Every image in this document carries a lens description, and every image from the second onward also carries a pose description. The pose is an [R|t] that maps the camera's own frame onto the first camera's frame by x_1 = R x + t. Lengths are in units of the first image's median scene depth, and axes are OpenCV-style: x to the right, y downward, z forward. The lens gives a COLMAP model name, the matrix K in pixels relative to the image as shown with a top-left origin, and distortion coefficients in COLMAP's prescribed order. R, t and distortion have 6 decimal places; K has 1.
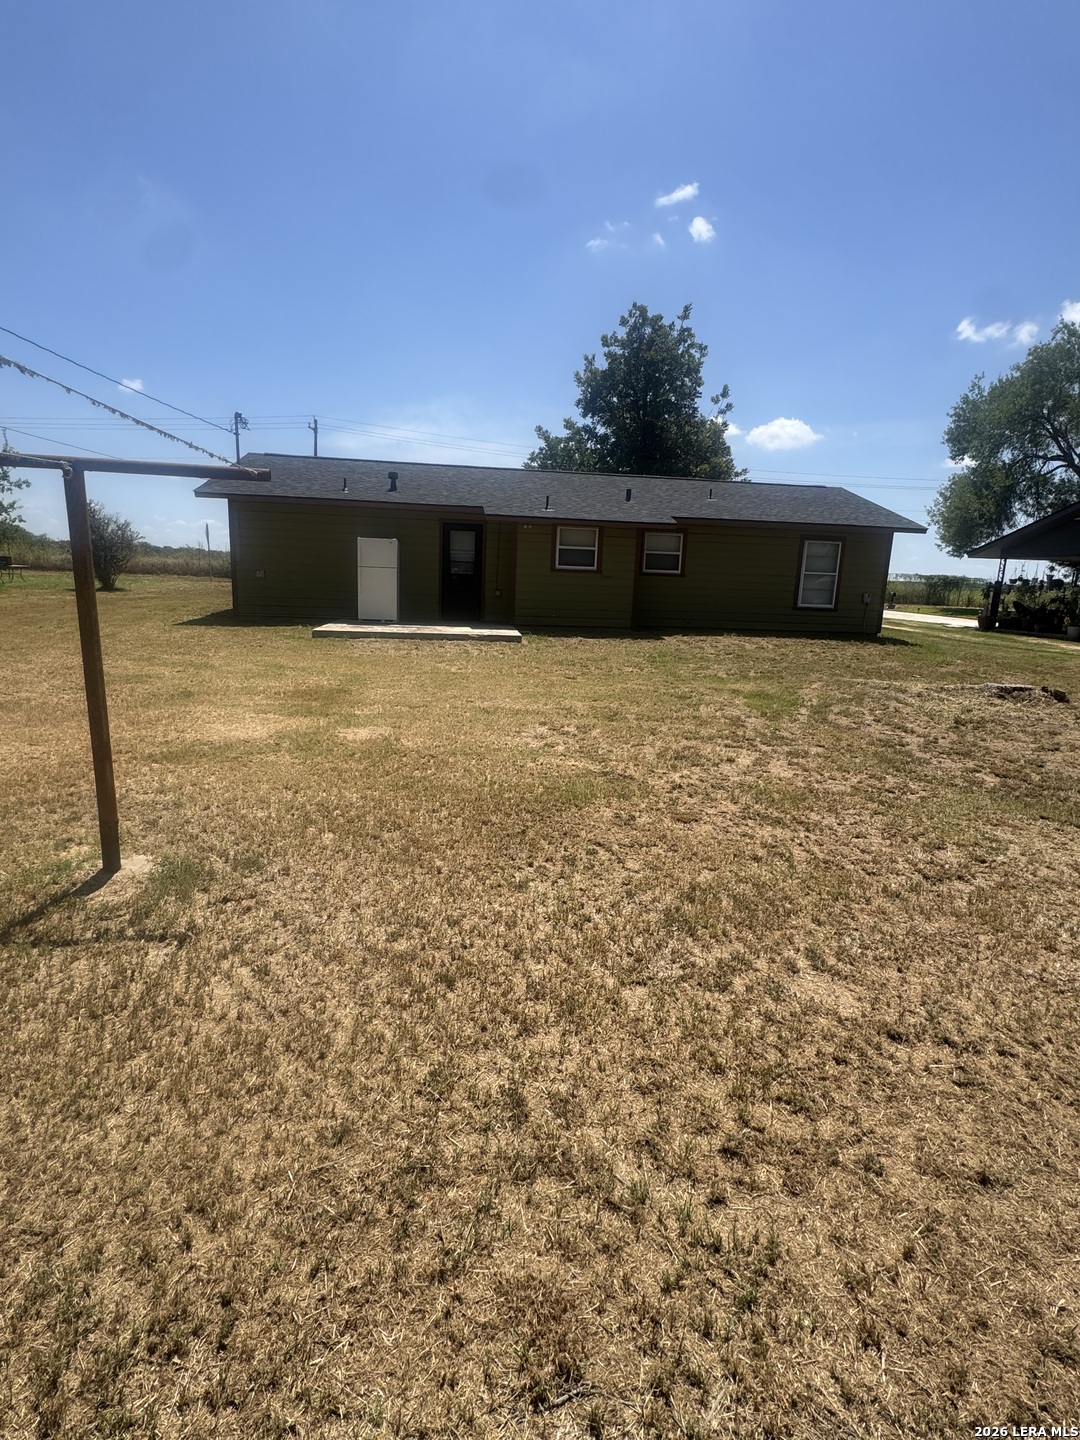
lens RADIAL K [[700.7, 0, 544.7], [0, 700.7, 717.9], [0, 0, 1]] dist [0.000920, 0.000107]
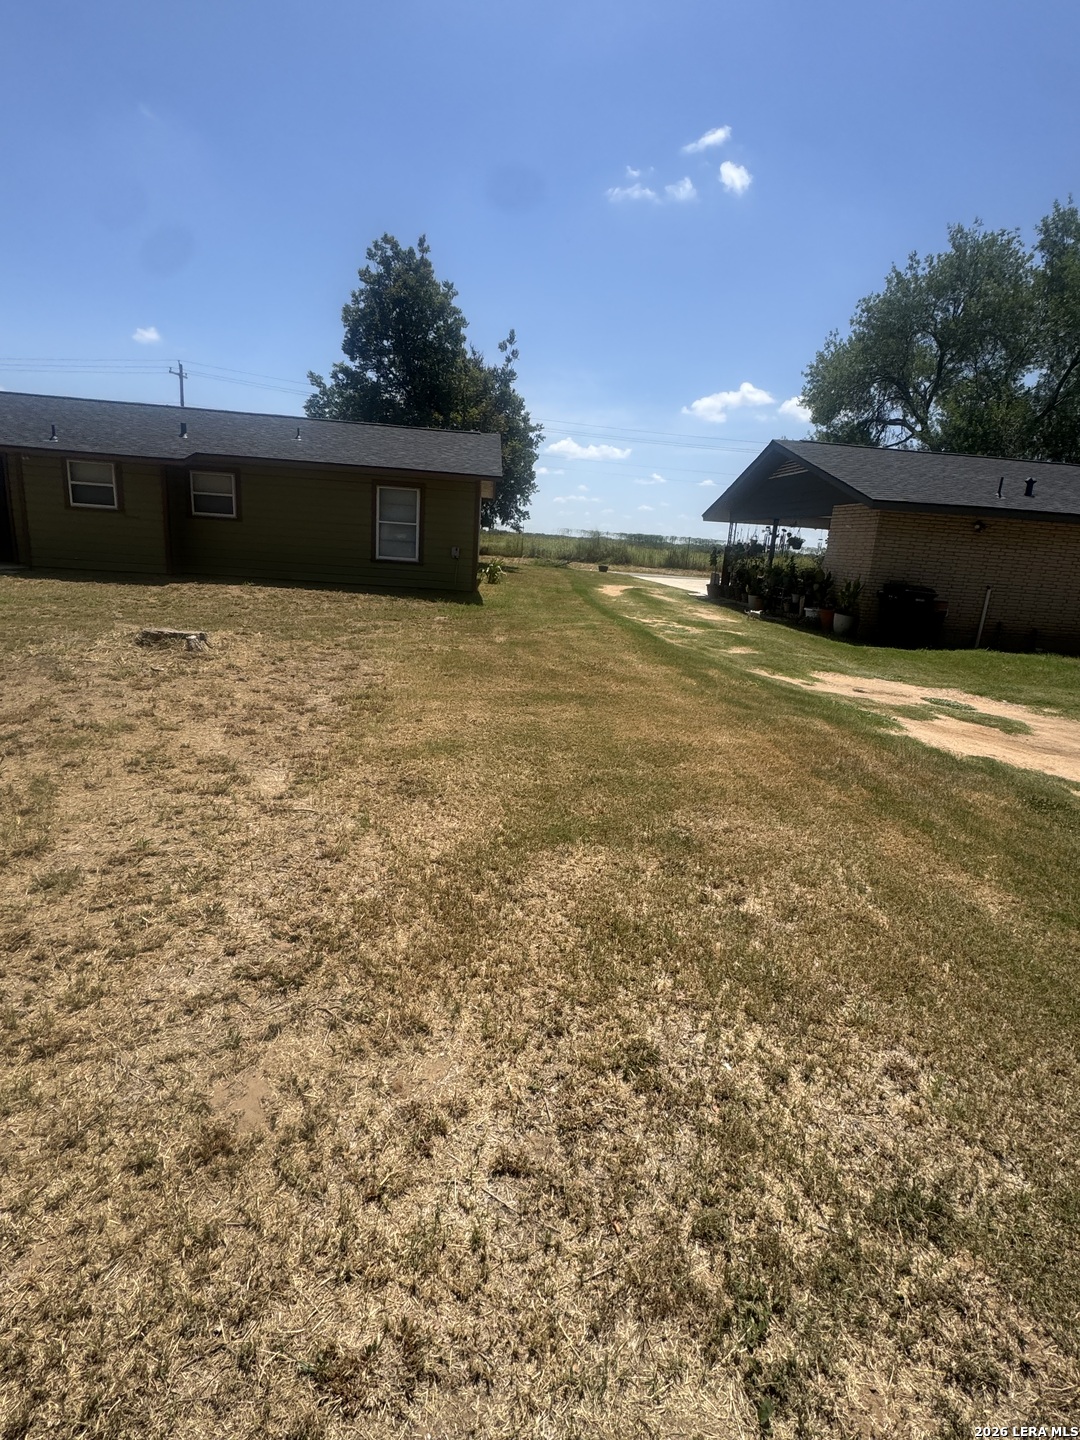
lens RADIAL K [[711.5, 0, 539.9], [0, 711.5, 734.5], [0, 0, 1]] dist [0.000343, -0.000026]
pose [[0.999095, 0.037314, -0.020420, 0.359870], [-0.036080, 0.997676, 0.057805, 0.007981], [0.022529, -0.057016, 0.998119, 0.023039]]
